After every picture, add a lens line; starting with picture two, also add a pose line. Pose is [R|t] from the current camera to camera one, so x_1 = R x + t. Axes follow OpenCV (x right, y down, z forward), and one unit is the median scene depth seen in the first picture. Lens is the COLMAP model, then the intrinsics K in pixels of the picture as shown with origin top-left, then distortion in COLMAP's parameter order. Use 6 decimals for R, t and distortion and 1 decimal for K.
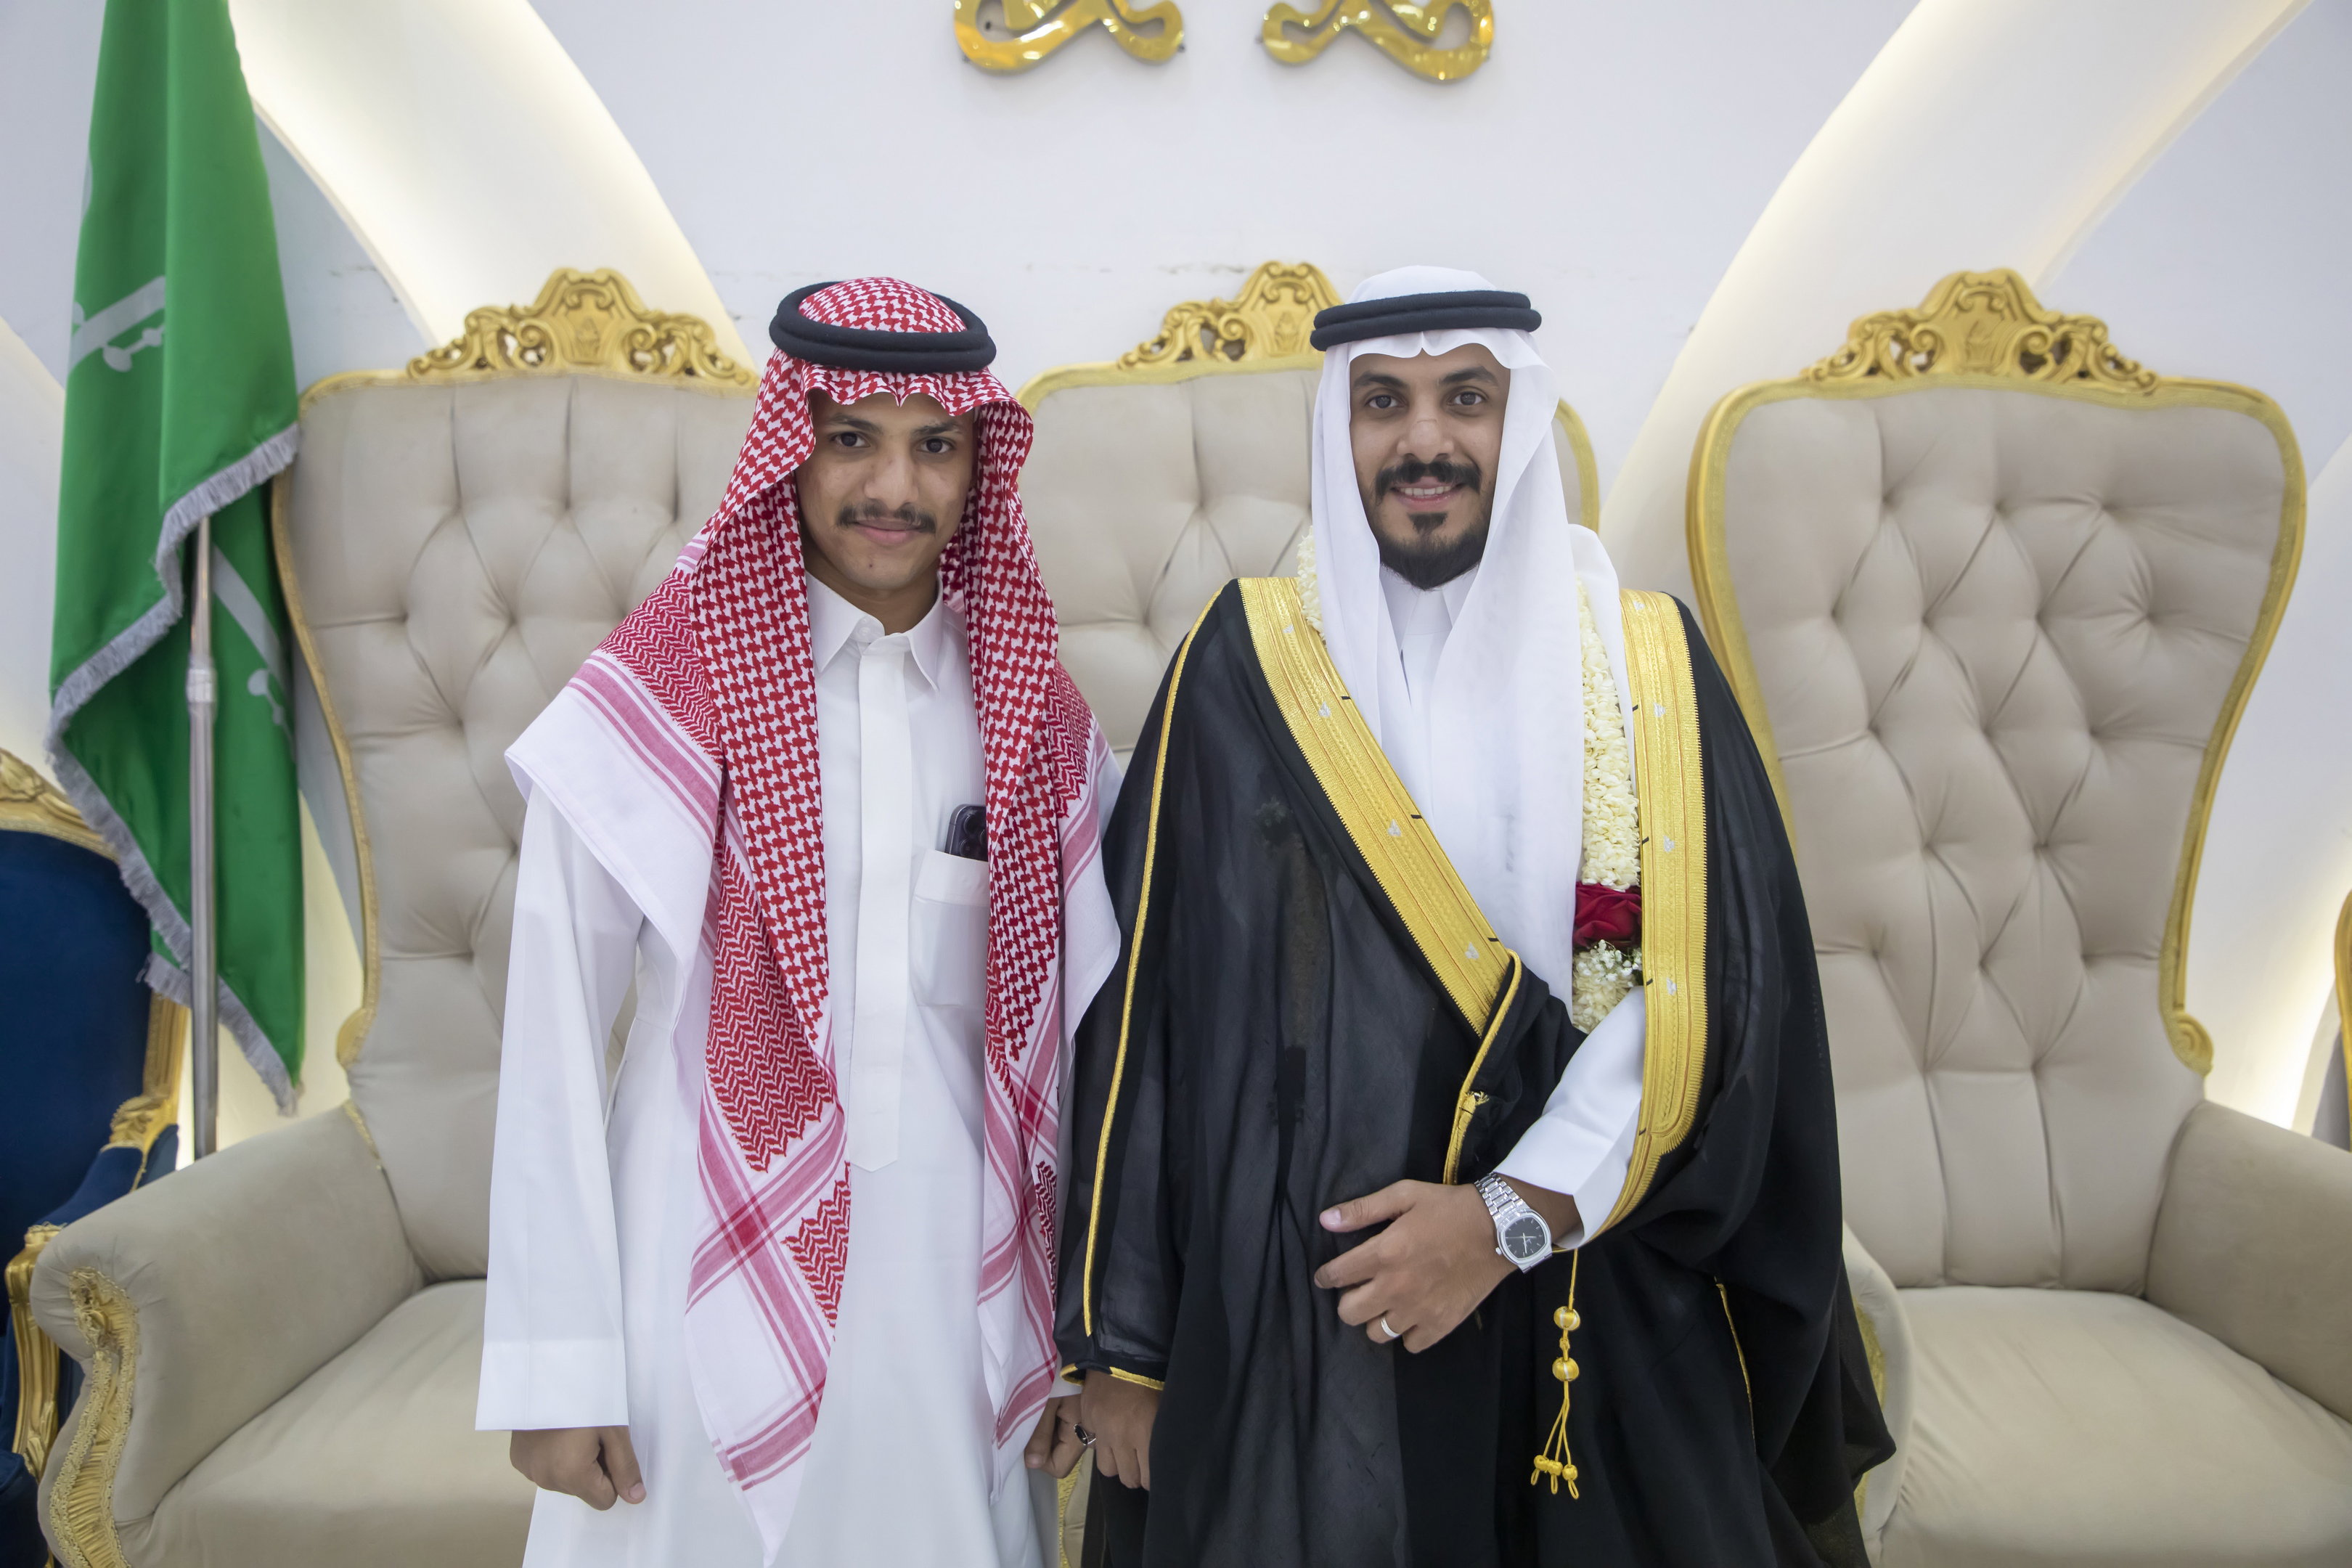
lens RADIAL K [[2425.3, 0, 1189.3], [0, 2425.3, 773.7], [0, 0, 1]] dist [0.053500, 0.000000]
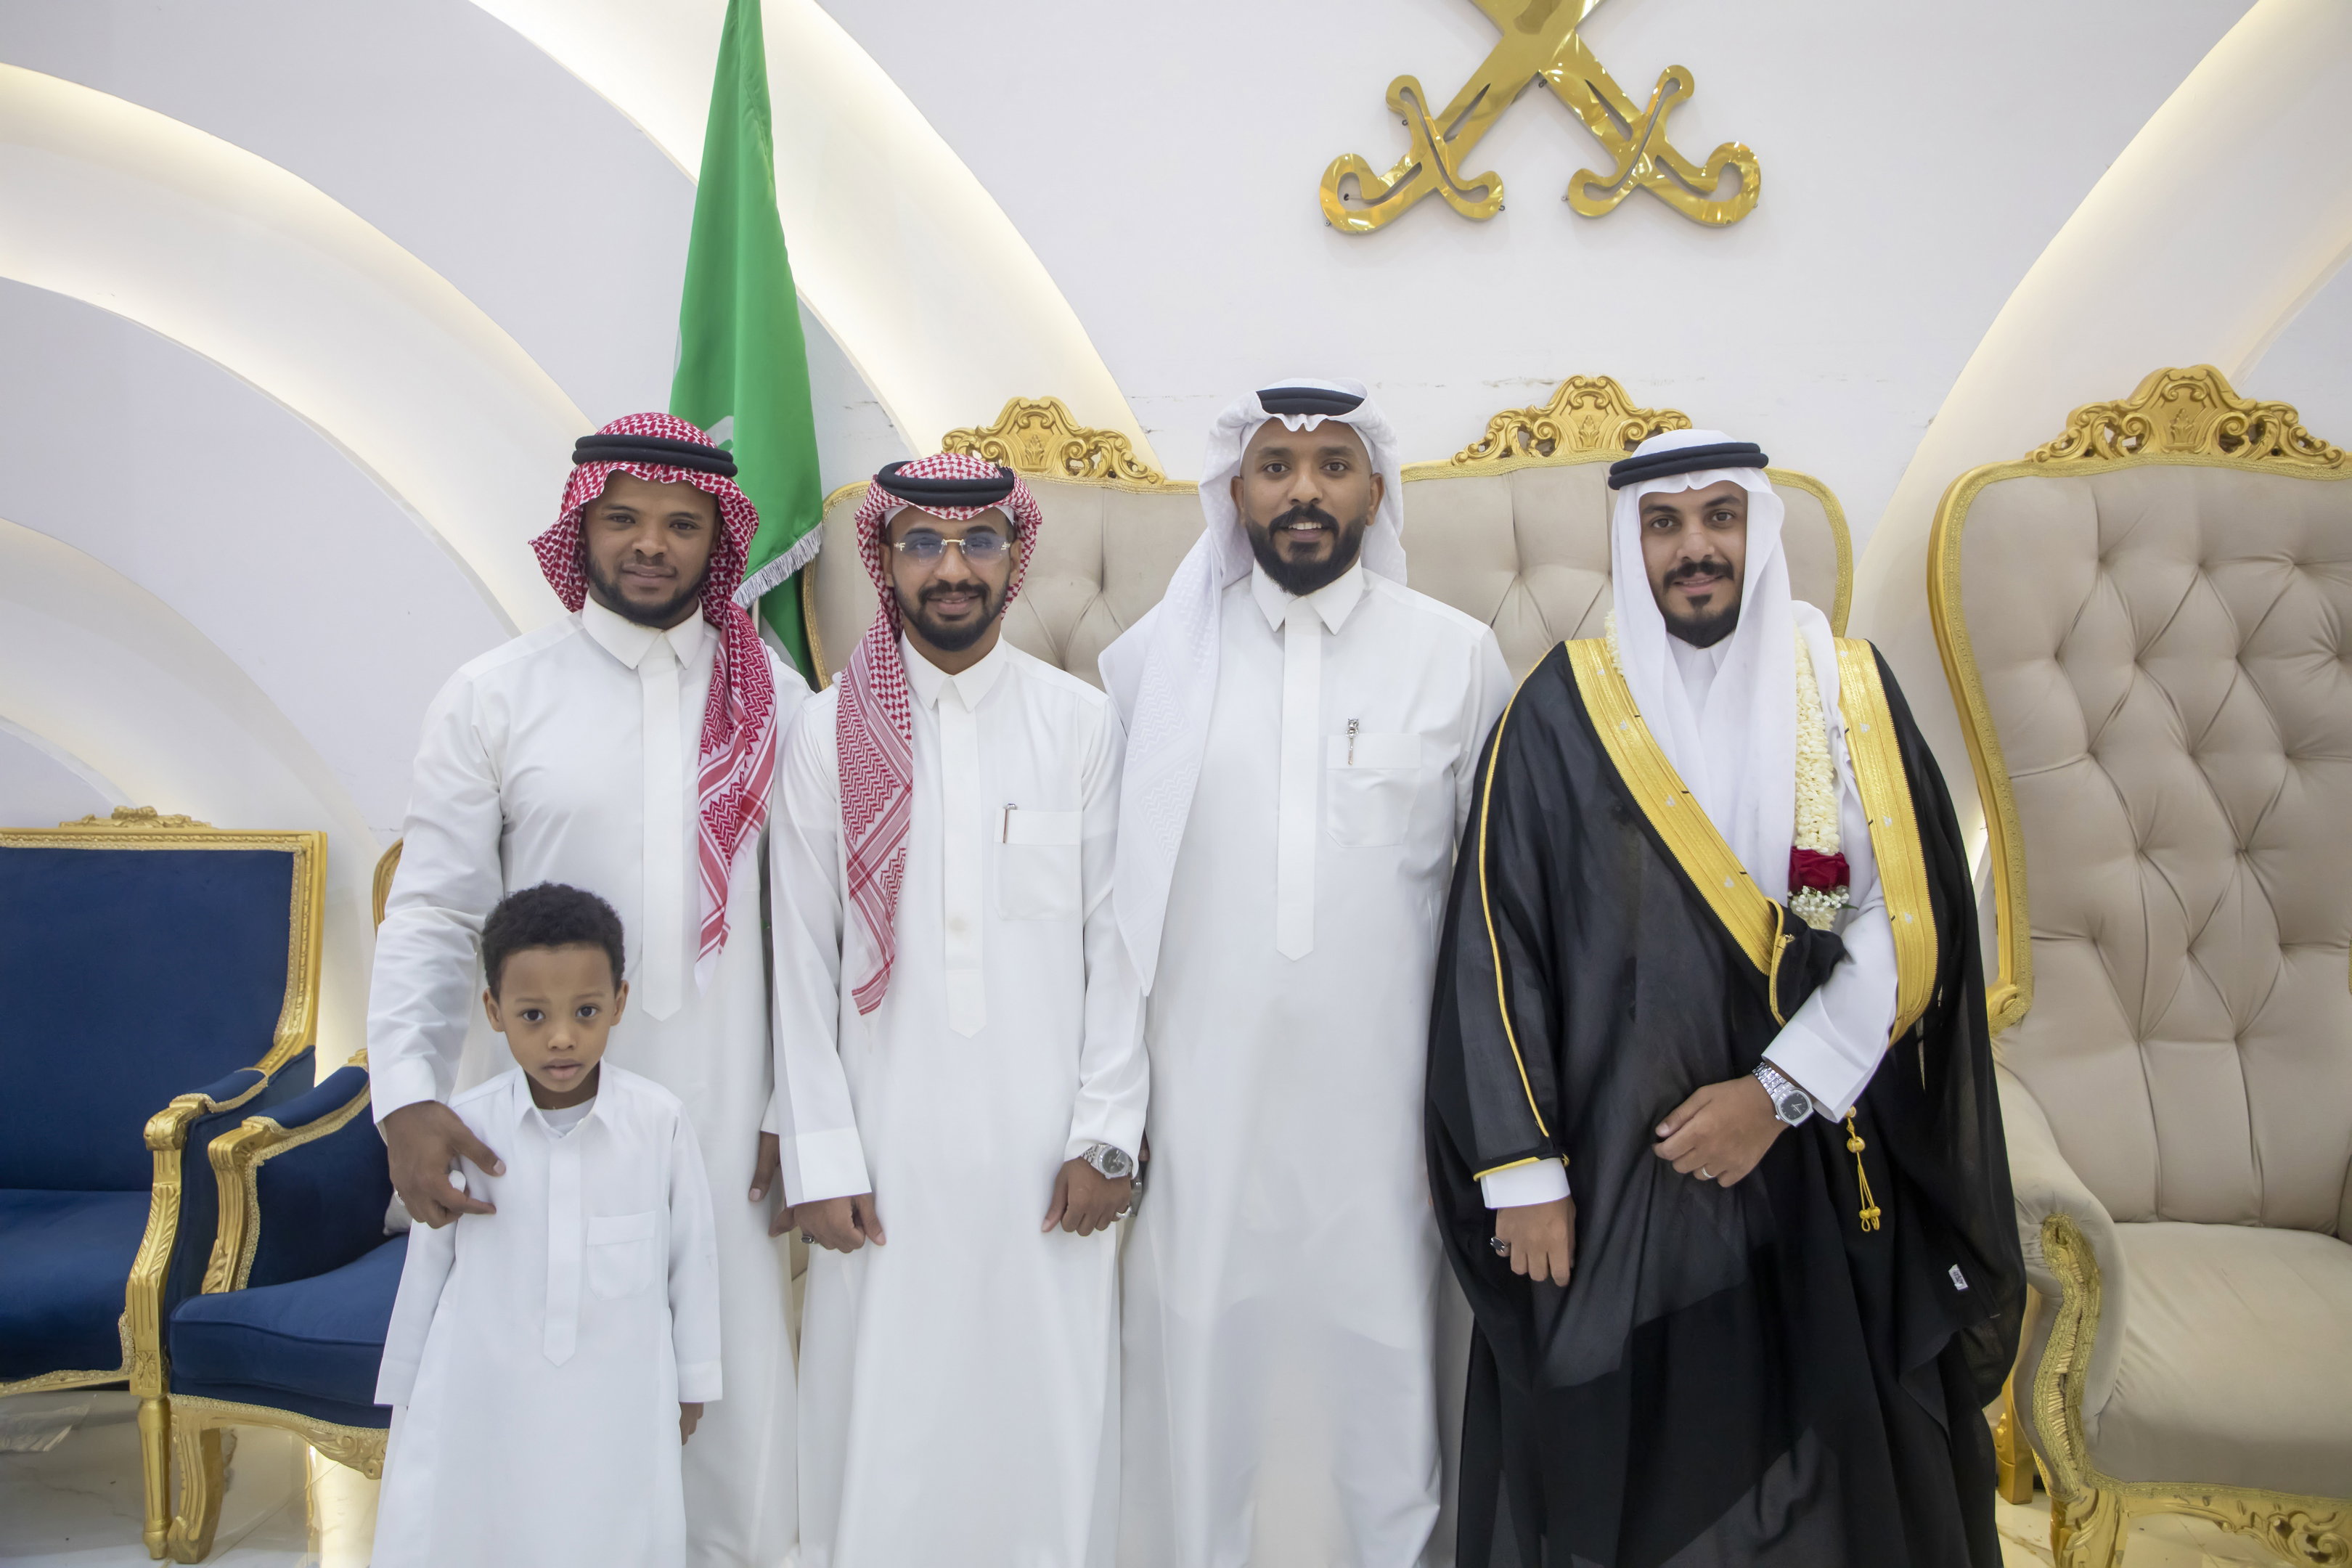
lens RADIAL K [[2146.8, 0, 1159.6], [0, 2146.8, 764.4], [0, 0, 1]] dist [0.015605, 0.000000]
pose [[0.988116, -0.001268, -0.153706, -0.007895], [-0.001169, 0.999875, -0.015760, 0.004720], [0.153707, 0.015752, 0.987991, -0.110573]]
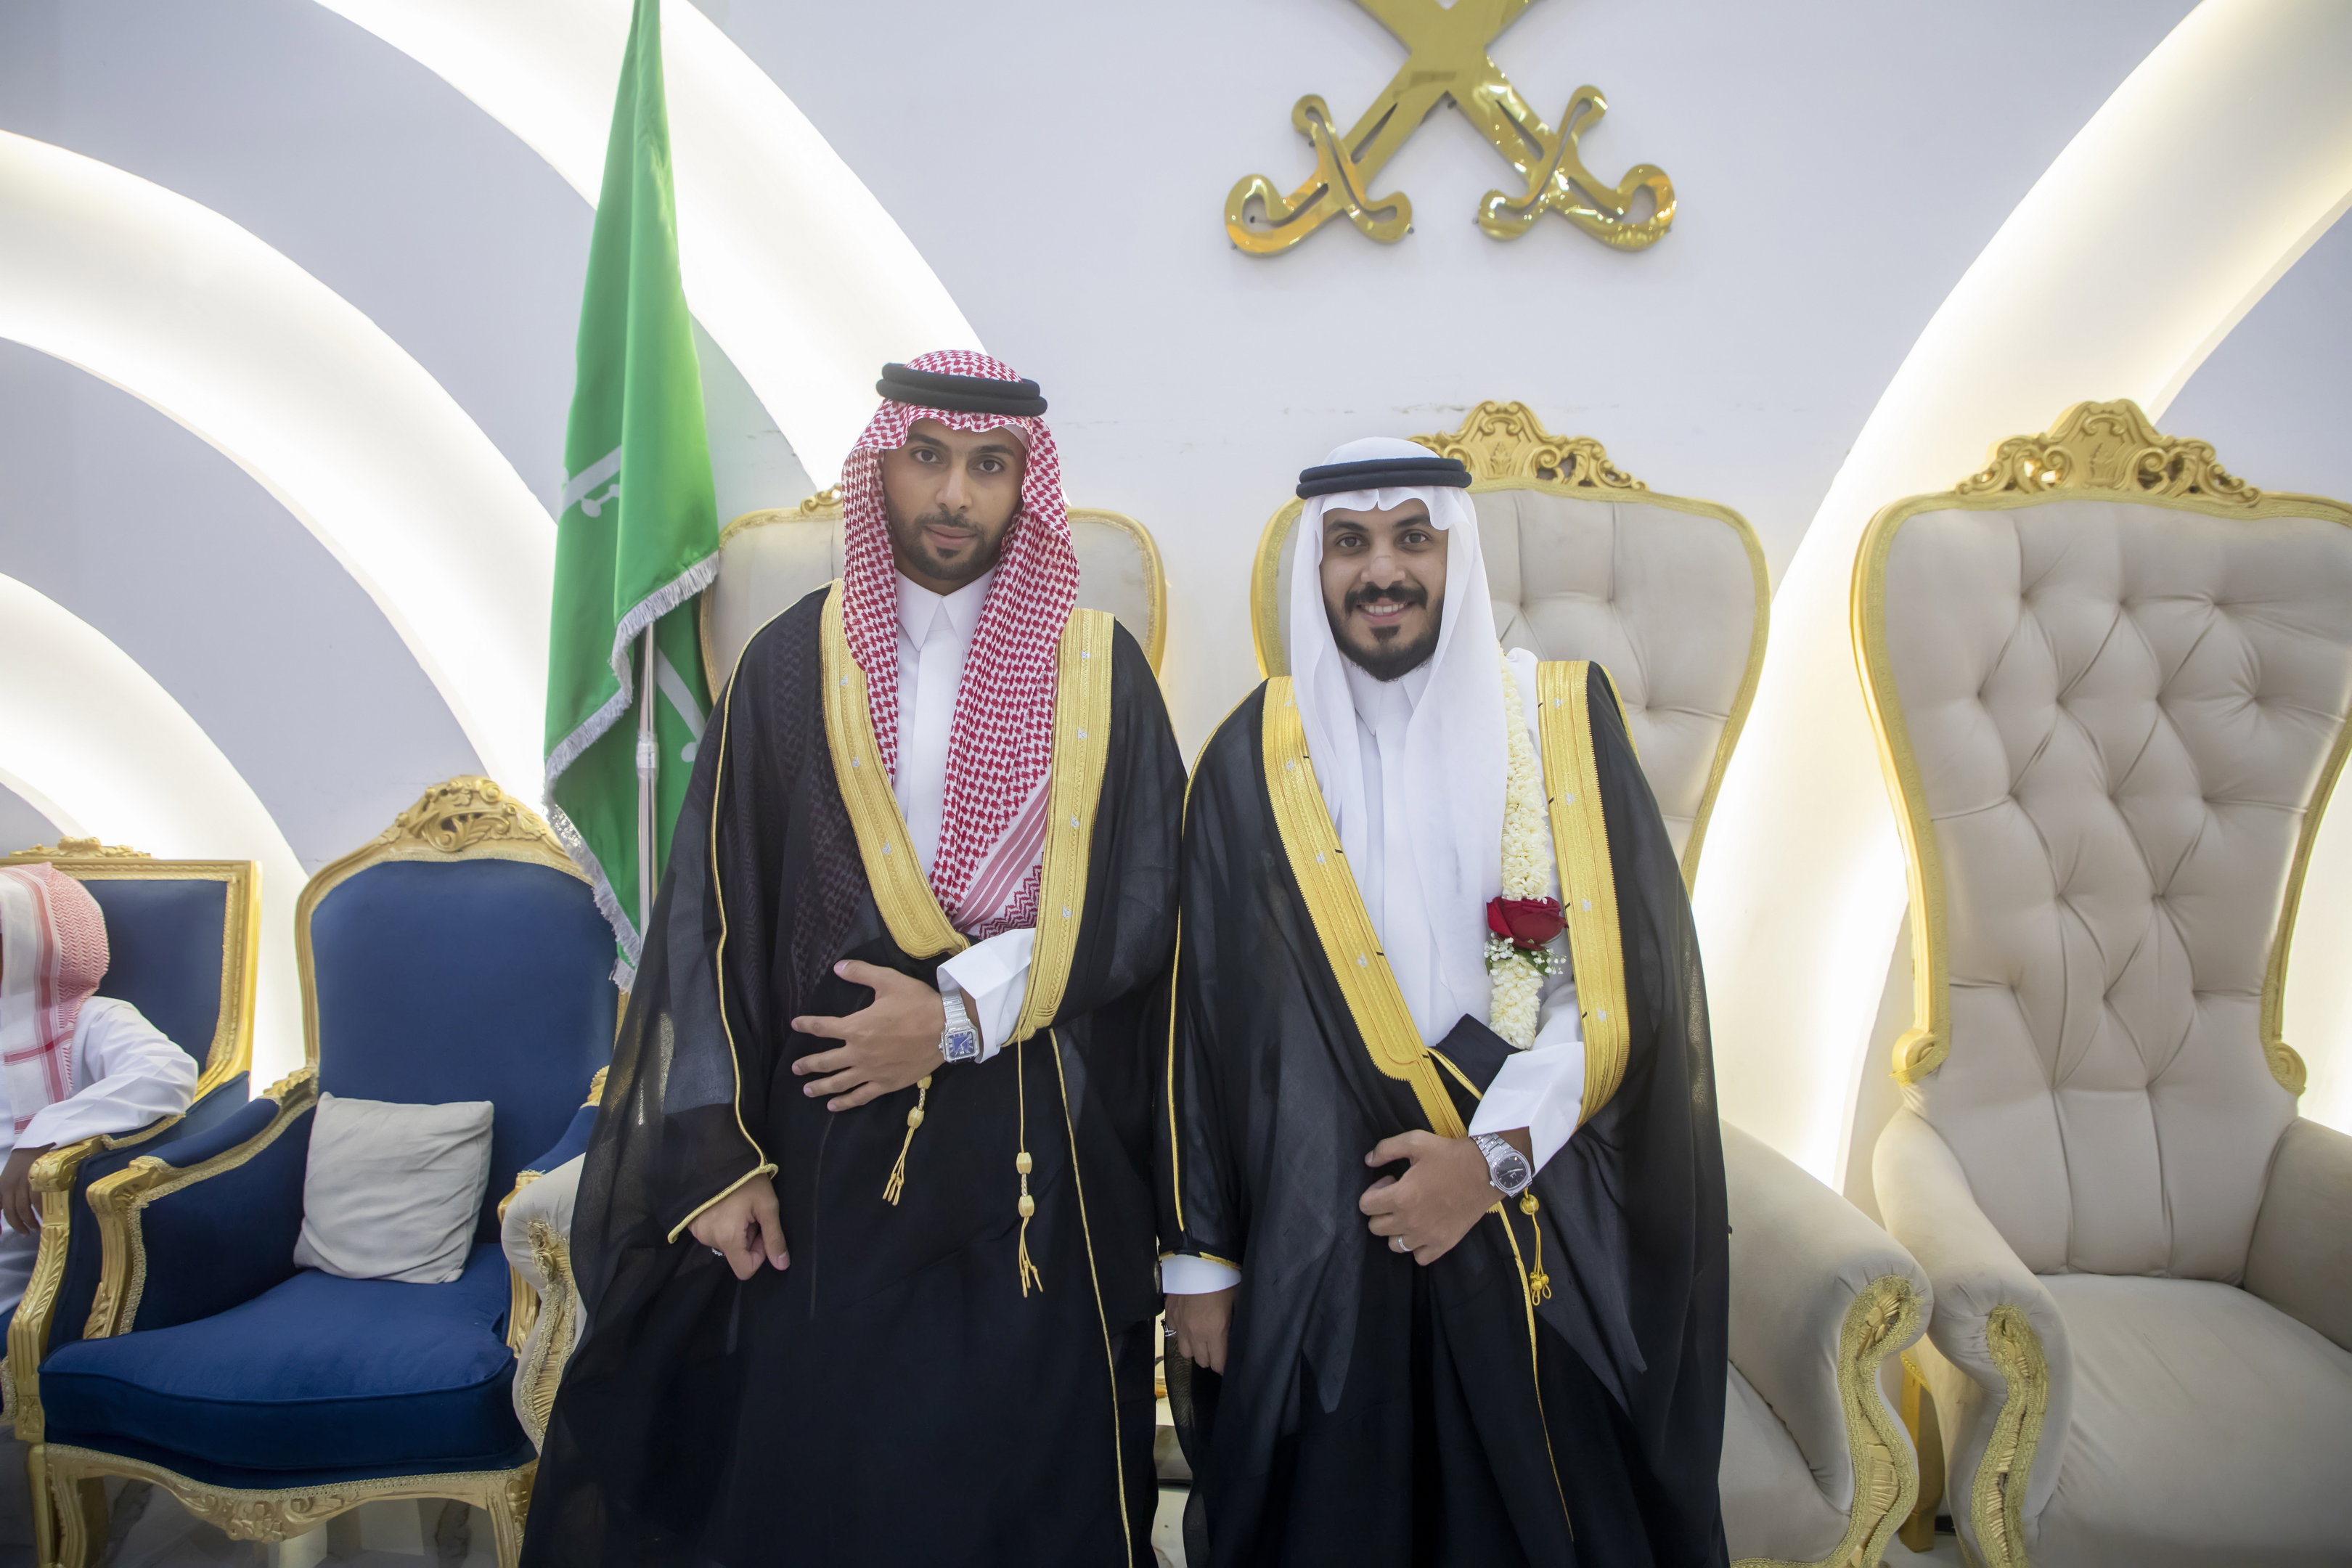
lens RADIAL K [[1629.4, 0, 1145.2], [0, 1629.4, 781.8], [0, 0, 1]] dist [-0.085267, 0.031000]
pose [[0.988132, 0.004417, -0.153546, -0.009831], [-0.004353, 0.999990, 0.000755, -0.023220], [0.153548, -0.000078, 0.988141, 0.188247]]
